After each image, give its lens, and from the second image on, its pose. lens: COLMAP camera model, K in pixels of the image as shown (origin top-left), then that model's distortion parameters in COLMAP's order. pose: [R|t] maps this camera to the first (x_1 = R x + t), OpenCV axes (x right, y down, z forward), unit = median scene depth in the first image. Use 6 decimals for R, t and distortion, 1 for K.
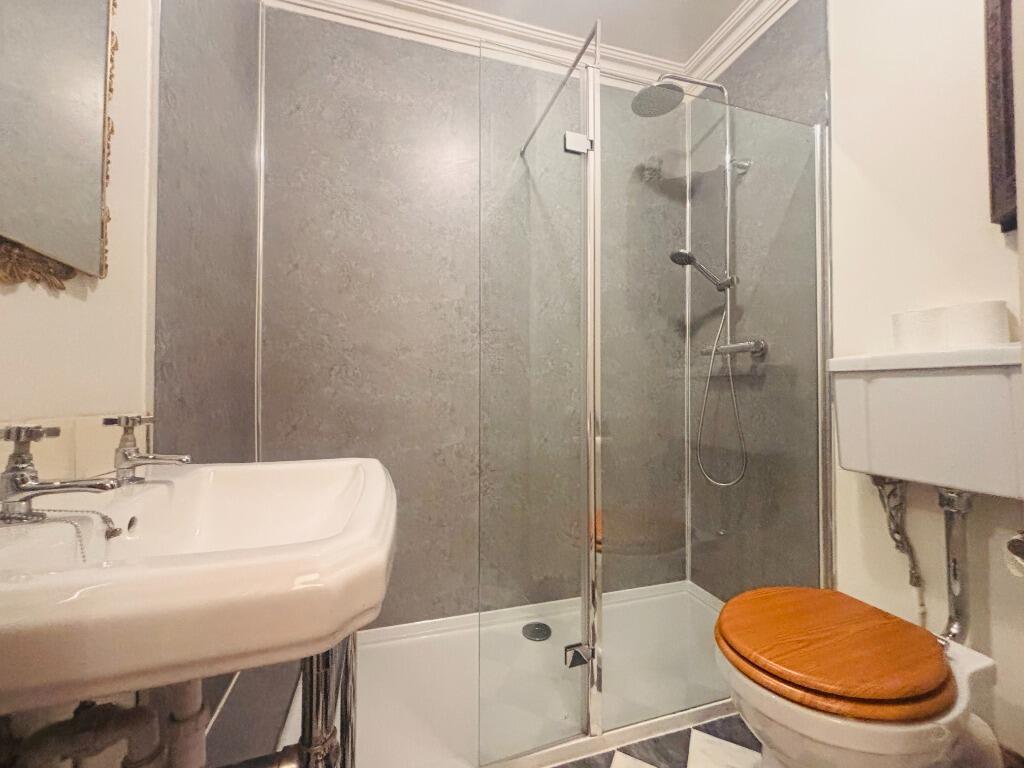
lens RADIAL K [[413.8, 0, 512.8], [0, 413.8, 381.5], [0, 0, 1]] dist [-0.001950, -0.000439]
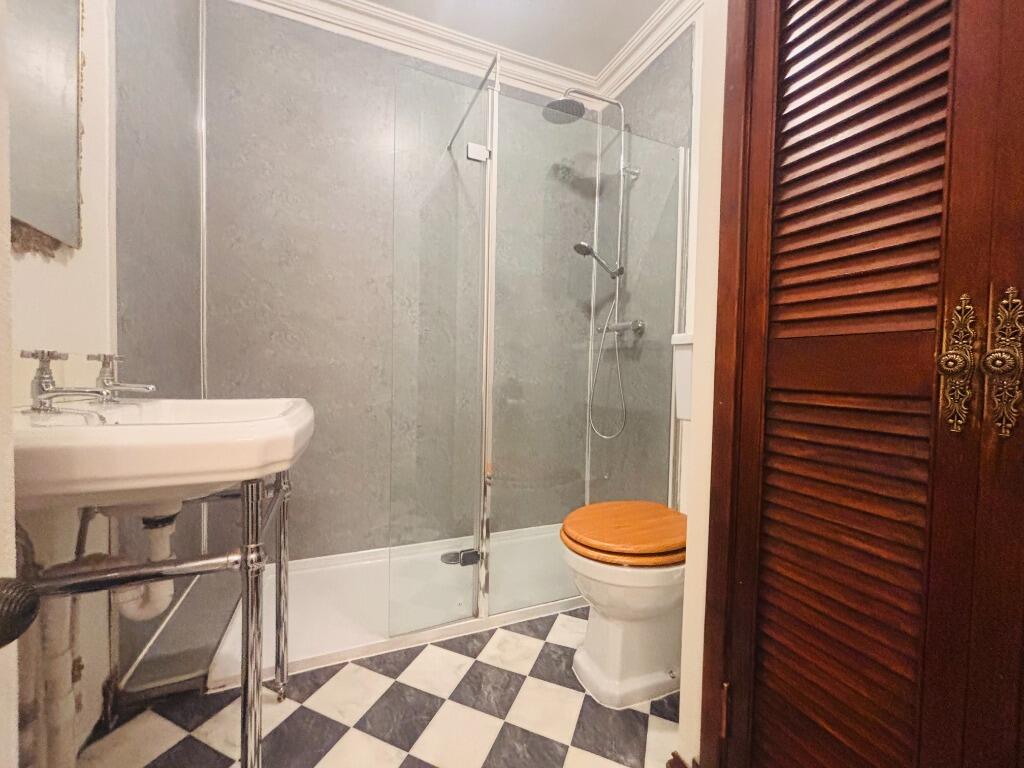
lens RADIAL K [[411.6, 0, 510.5], [0, 411.6, 381.7], [0, 0, 1]] dist [-0.000651, 0.000043]
pose [[0.995036, 0.018551, 0.097770, 0.098256], [-0.023482, 0.998497, 0.049526, 0.029362], [-0.096704, -0.051576, 0.993976, -0.180213]]
